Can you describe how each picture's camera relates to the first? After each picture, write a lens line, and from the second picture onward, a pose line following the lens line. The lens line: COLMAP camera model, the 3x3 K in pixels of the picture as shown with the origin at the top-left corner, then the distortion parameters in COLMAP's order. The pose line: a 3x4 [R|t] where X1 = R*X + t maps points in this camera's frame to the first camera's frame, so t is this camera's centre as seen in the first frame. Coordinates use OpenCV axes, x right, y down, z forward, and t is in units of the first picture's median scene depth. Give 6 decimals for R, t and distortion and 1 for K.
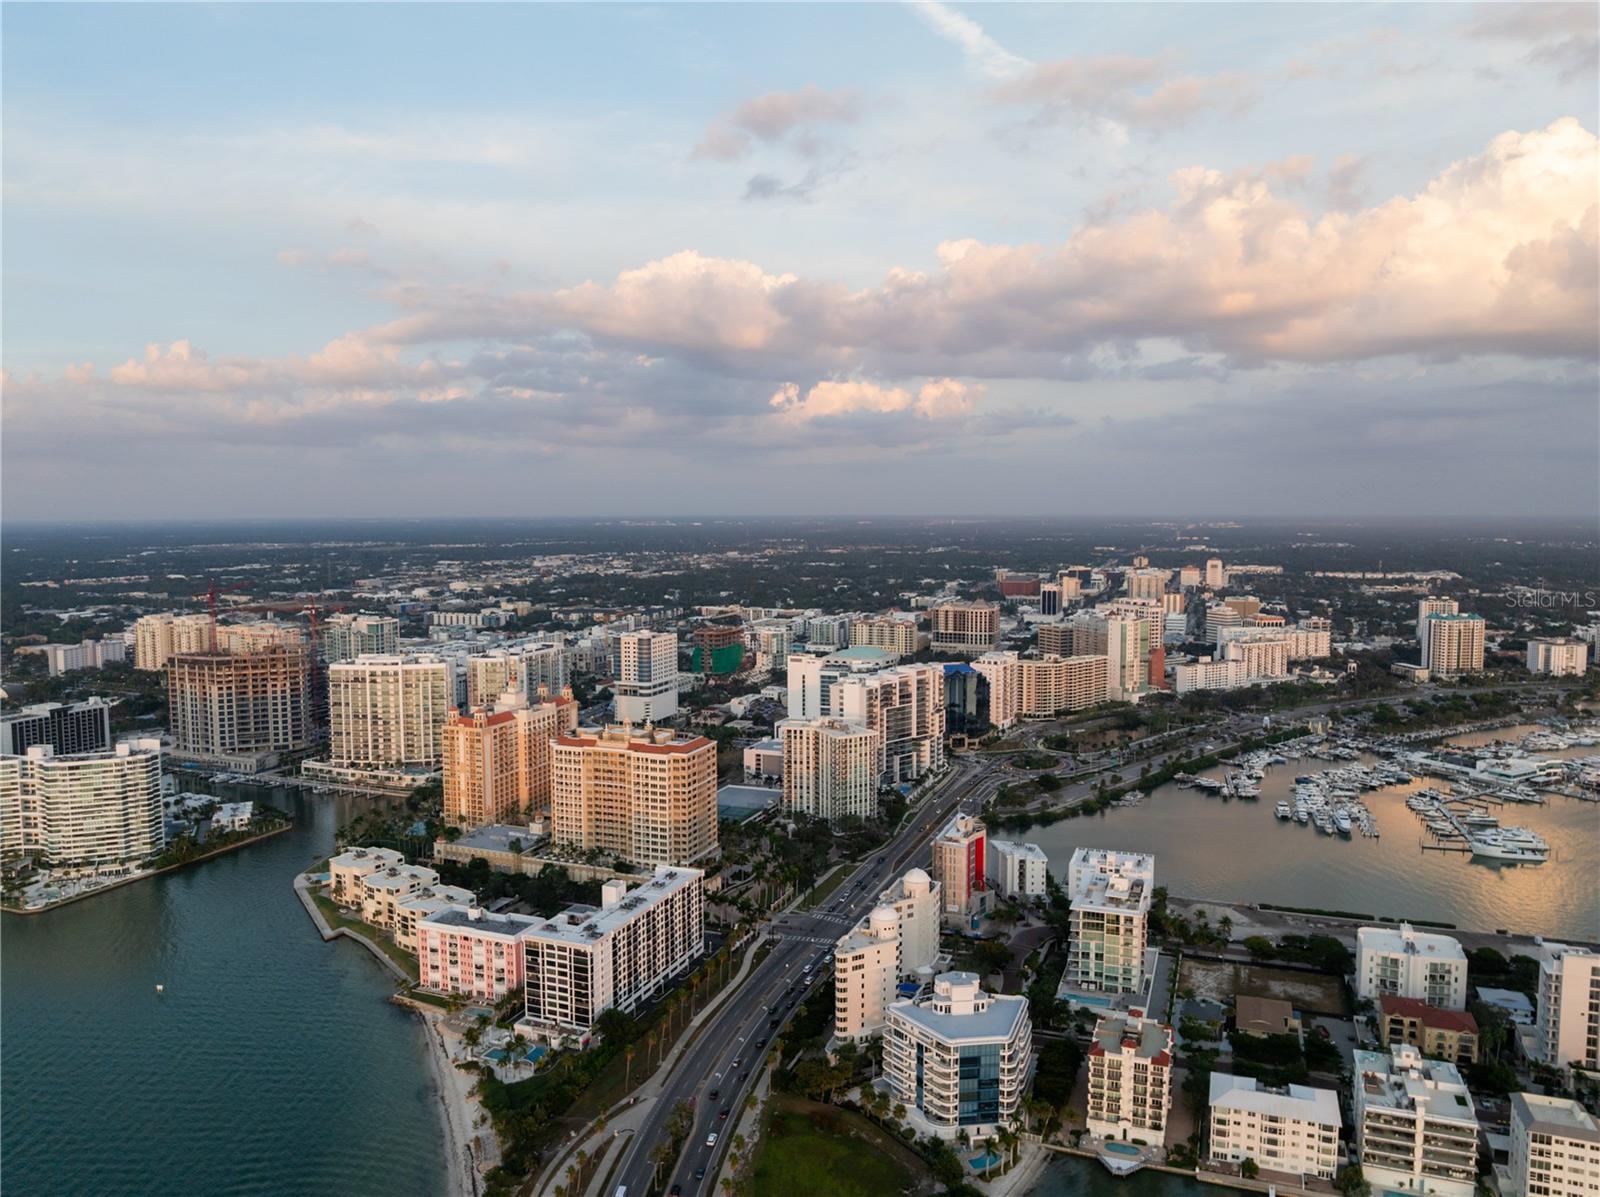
lens RADIAL K [[1130.9, 0, 797.0], [0, 1130.9, 591.5], [0, 0, 1]] dist [-0.043592, 0.011002]
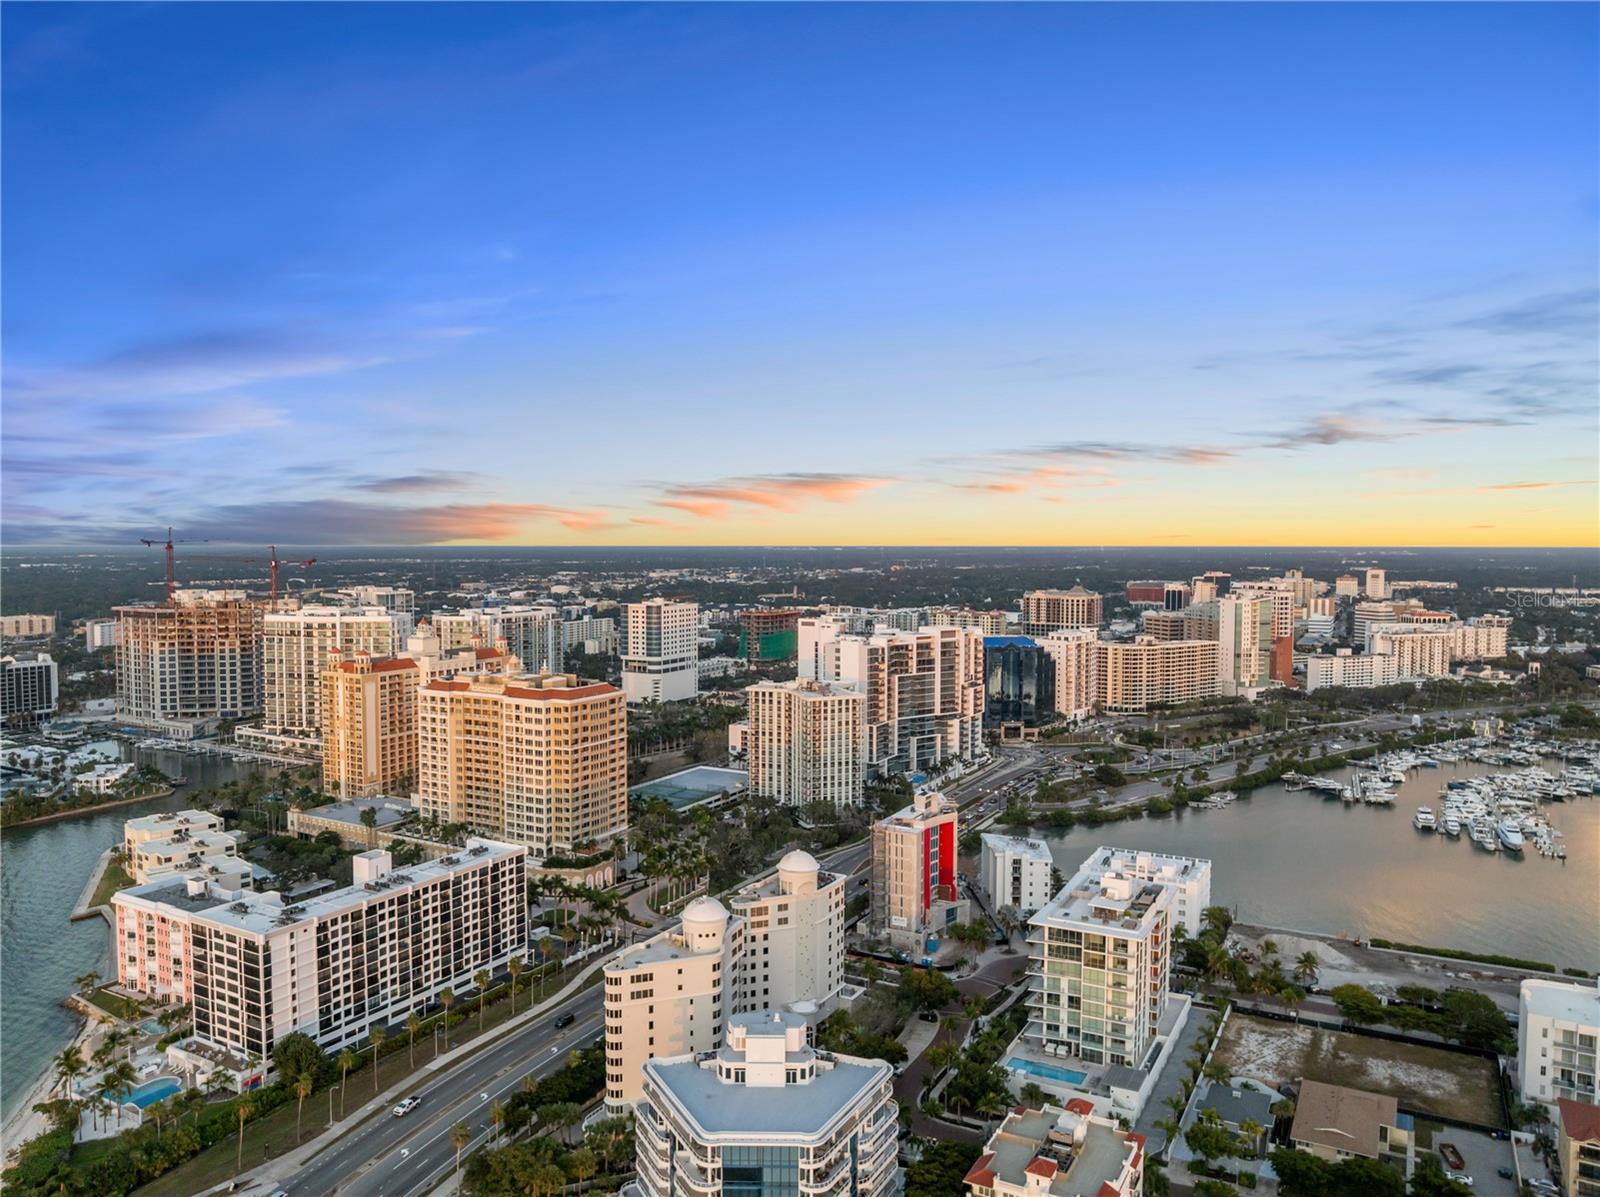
lens RADIAL K [[1130.9, 0, 801.2], [0, 1130.9, 596.6], [0, 0, 1]] dist [-0.043592, 0.011002]
pose [[0.991638, 0.012697, -0.128427, 0.122484], [-0.015612, 0.999642, -0.021714, 0.072848], [0.128105, 0.023538, 0.991481, 0.224856]]
